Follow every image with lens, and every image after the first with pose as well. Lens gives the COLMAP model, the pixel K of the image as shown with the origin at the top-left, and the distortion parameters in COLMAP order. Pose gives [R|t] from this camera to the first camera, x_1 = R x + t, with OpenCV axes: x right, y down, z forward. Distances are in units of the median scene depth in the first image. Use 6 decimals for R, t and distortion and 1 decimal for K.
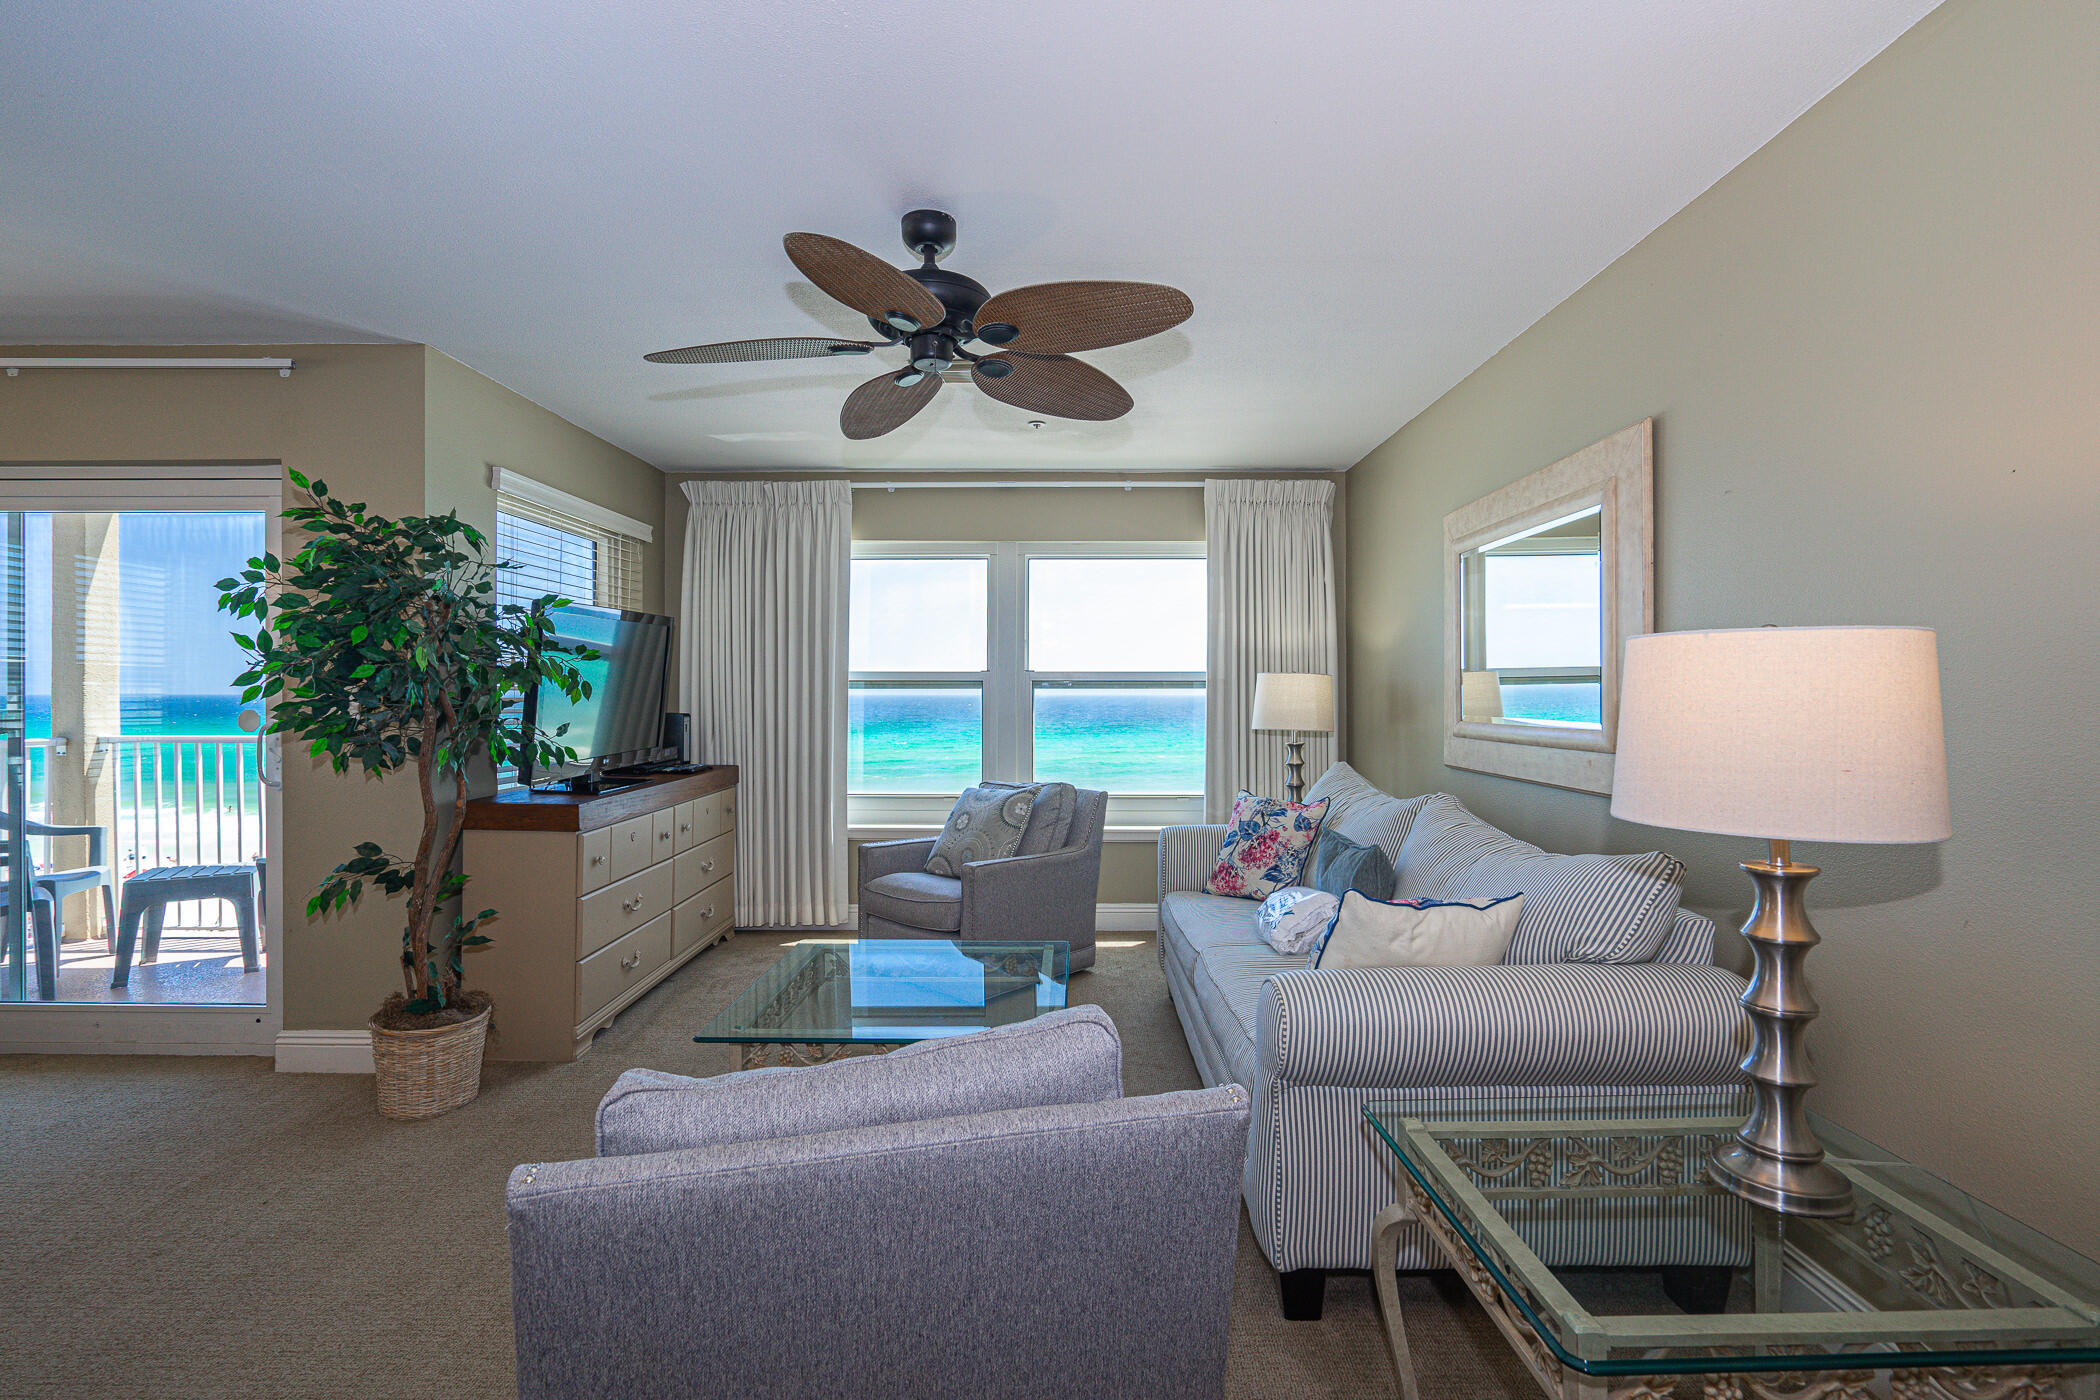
lens RADIAL K [[955.9, 0, 1050.0], [0, 955.9, 700.0], [0, 0, 1]] dist [0.000717, 0.001064]
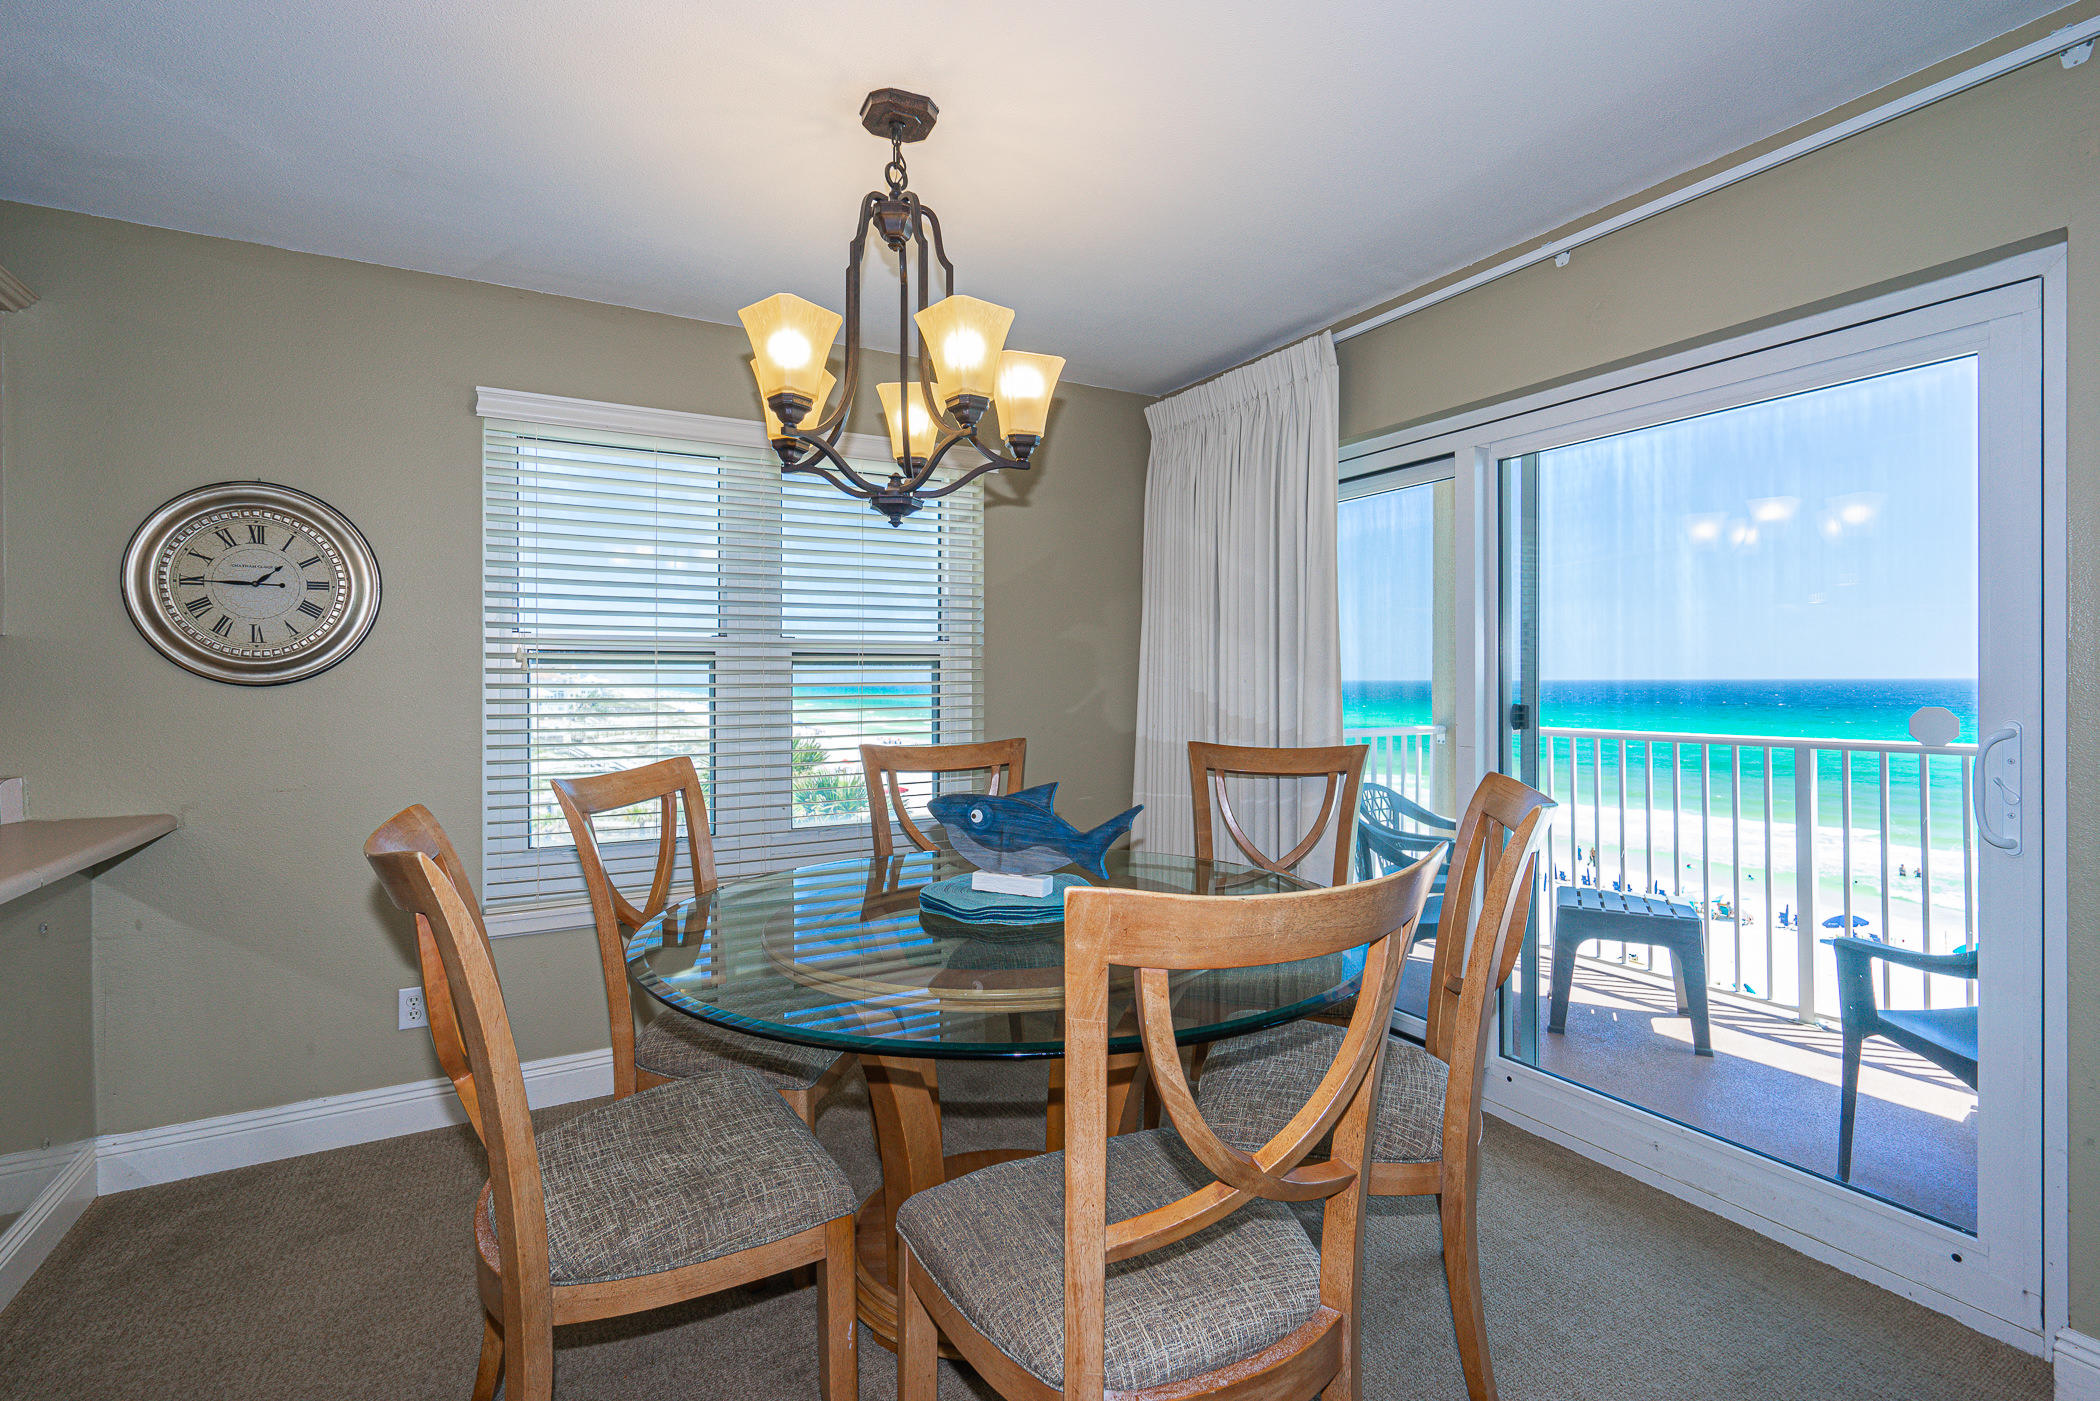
lens RADIAL K [[967.3, 0, 1043.0], [0, 967.3, 676.5], [0, 0, 1]] dist [-0.002387, 0.000760]
pose [[0.503546, -0.007014, -0.863940, -0.575873], [-0.001420, 0.999959, -0.008945, -0.001859], [0.863967, 0.005731, 0.503515, 0.235279]]
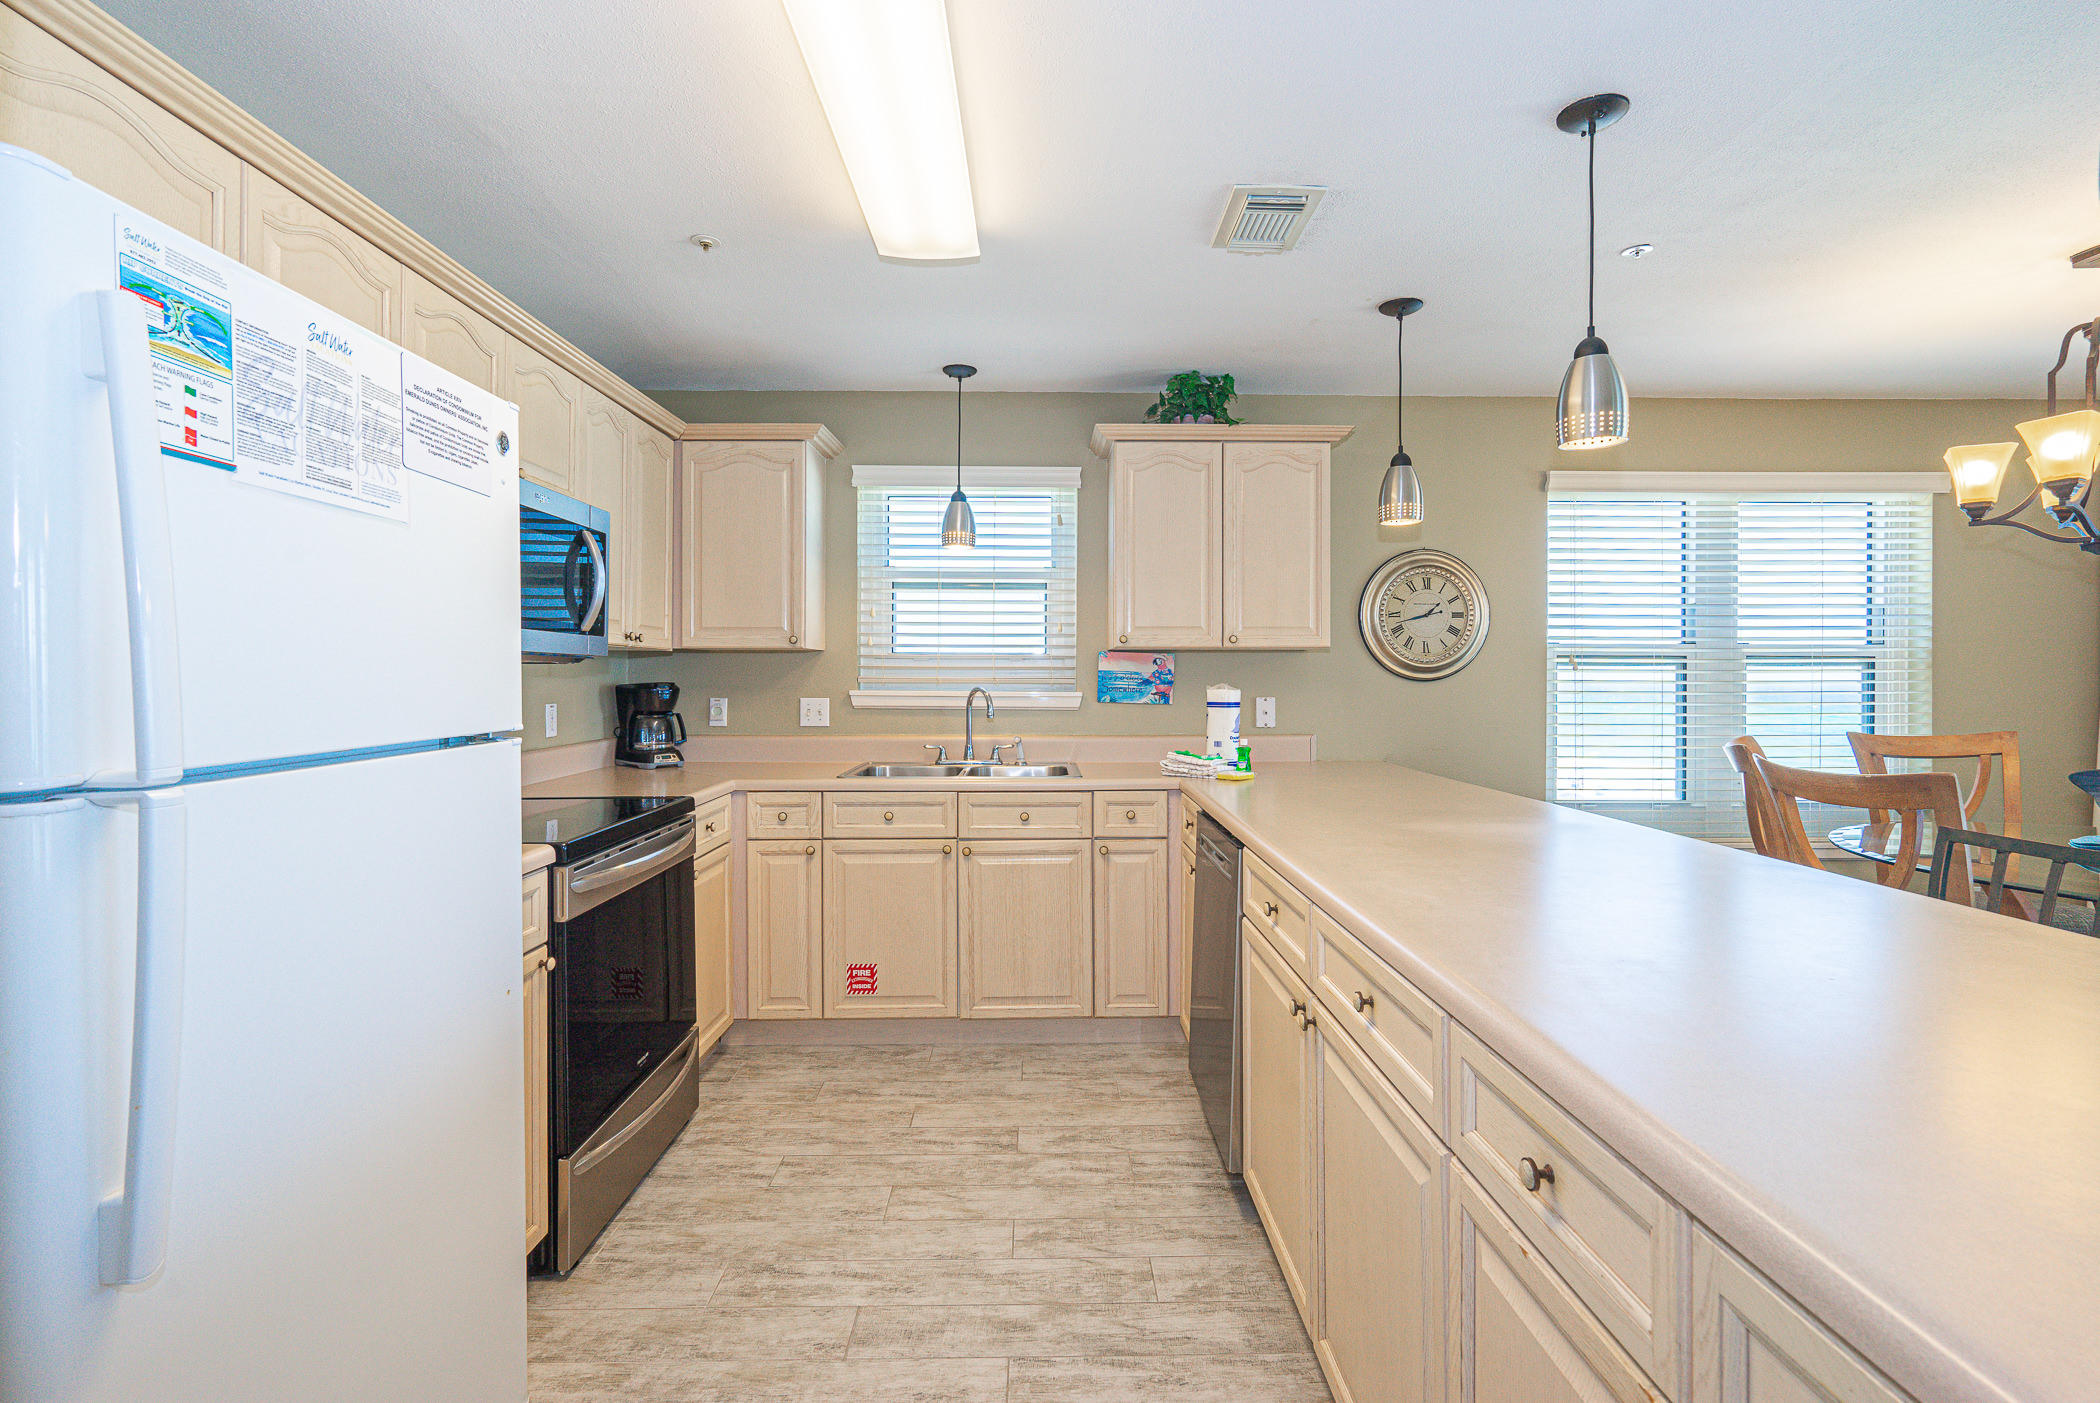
lens RADIAL K [[967.3, 0, 1043.0], [0, 967.3, 677.5], [0, 0, 1]] dist [-0.002387, 0.000760]
pose [[0.035434, -0.003031, -0.999367, -0.388775], [-0.008170, 0.999961, -0.003323, 0.003075], [0.999339, 0.008283, 0.035408, -0.391244]]
